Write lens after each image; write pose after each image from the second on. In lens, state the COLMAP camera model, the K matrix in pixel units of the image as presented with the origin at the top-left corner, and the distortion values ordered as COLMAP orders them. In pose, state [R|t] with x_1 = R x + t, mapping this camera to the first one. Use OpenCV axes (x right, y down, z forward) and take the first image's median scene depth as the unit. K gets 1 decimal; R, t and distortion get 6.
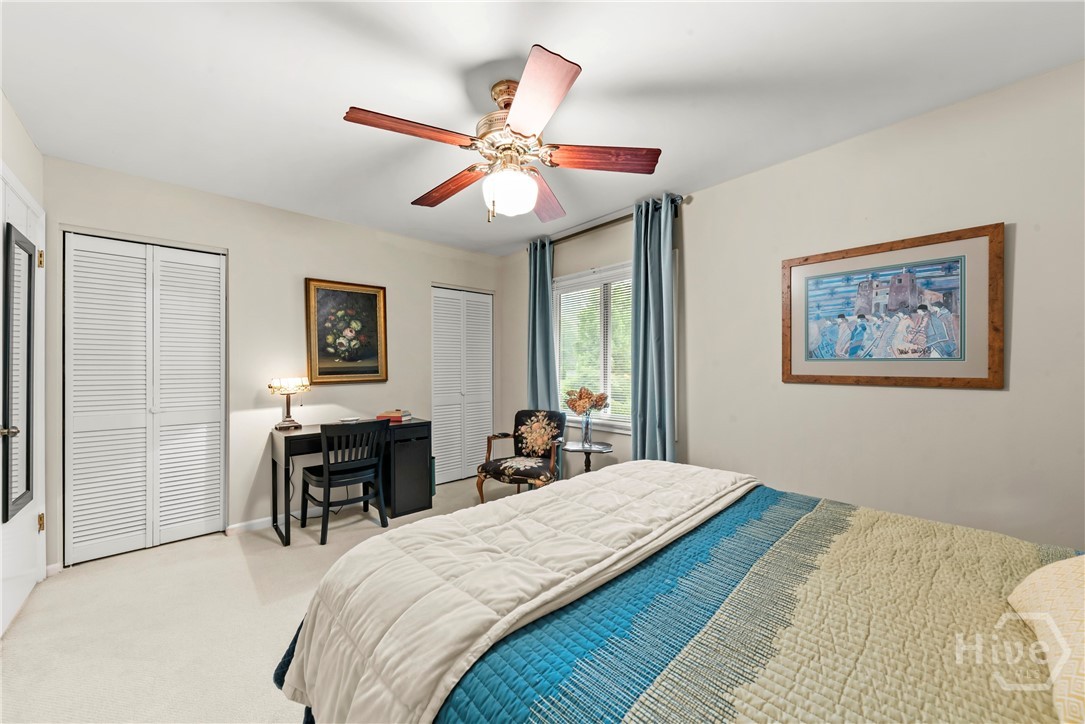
lens RADIAL K [[384.2, 0, 543.9], [0, 384.2, 358.1], [0, 0, 1]] dist [0.000424, -0.000022]
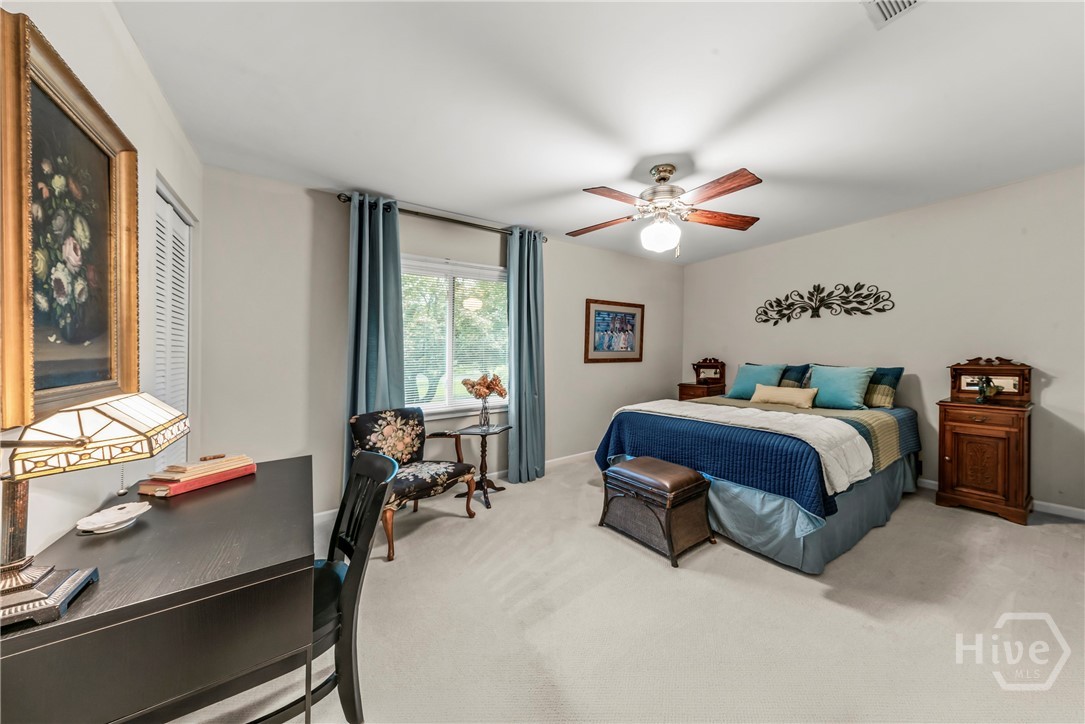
lens RADIAL K [[361.5, 0, 544.3], [0, 361.5, 362.2], [0, 0, 1]] dist [-0.002308, -0.000404]
pose [[0.166584, -0.020043, 0.985824, -1.198169], [-0.008306, 0.999729, 0.021729, 0.023871], [-0.985992, -0.011808, 0.166372, 0.923261]]
